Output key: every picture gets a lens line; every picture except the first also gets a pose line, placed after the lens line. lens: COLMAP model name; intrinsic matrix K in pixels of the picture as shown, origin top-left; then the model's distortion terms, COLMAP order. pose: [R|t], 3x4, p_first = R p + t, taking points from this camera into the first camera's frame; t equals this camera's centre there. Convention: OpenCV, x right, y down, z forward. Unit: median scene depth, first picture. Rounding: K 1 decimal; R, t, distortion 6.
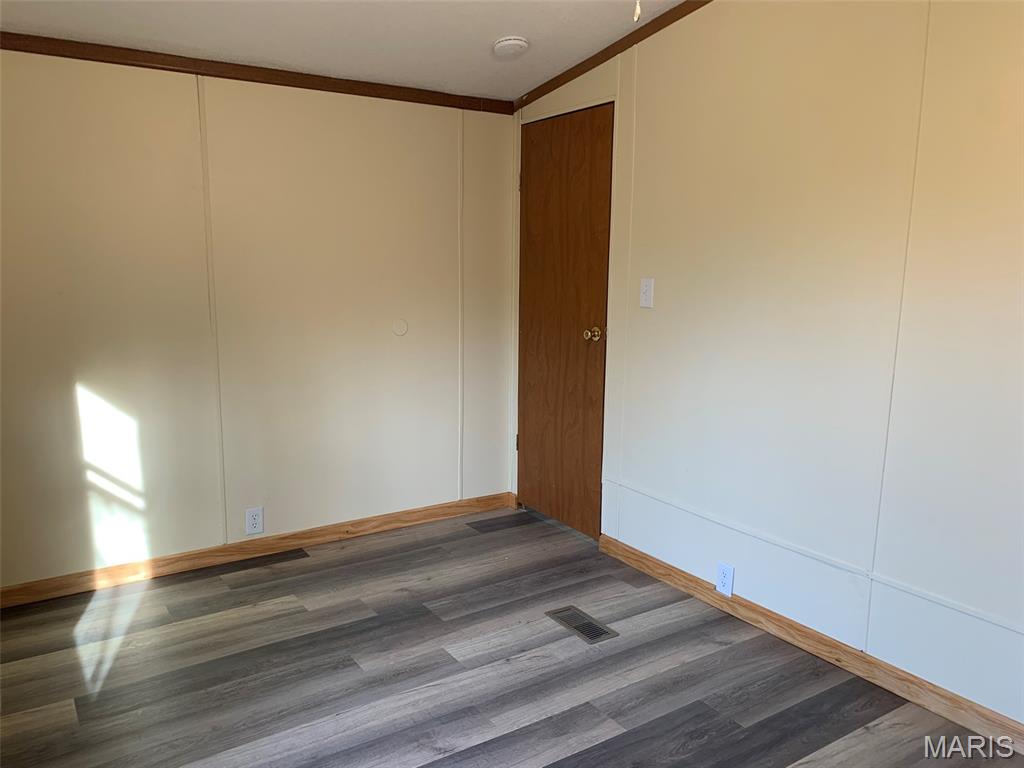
lens RADIAL K [[778.7, 0, 509.3], [0, 778.7, 385.5], [0, 0, 1]] dist [0.014845, -0.004377]
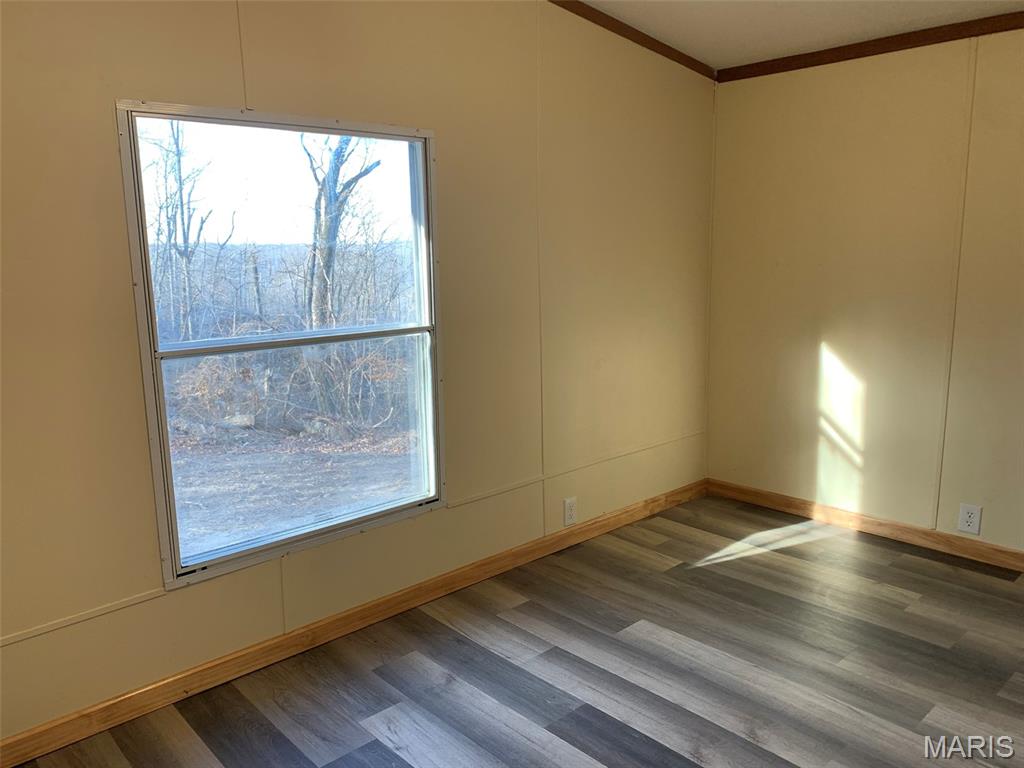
lens RADIAL K [[778.7, 0, 511.5], [0, 778.7, 376.0], [0, 0, 1]] dist [0.014845, -0.004377]
pose [[0.159299, 0.153916, -0.975158, 0.512524], [-0.137235, 0.981634, 0.132520, -0.043628], [0.977645, 0.112716, 0.177496, 0.327270]]
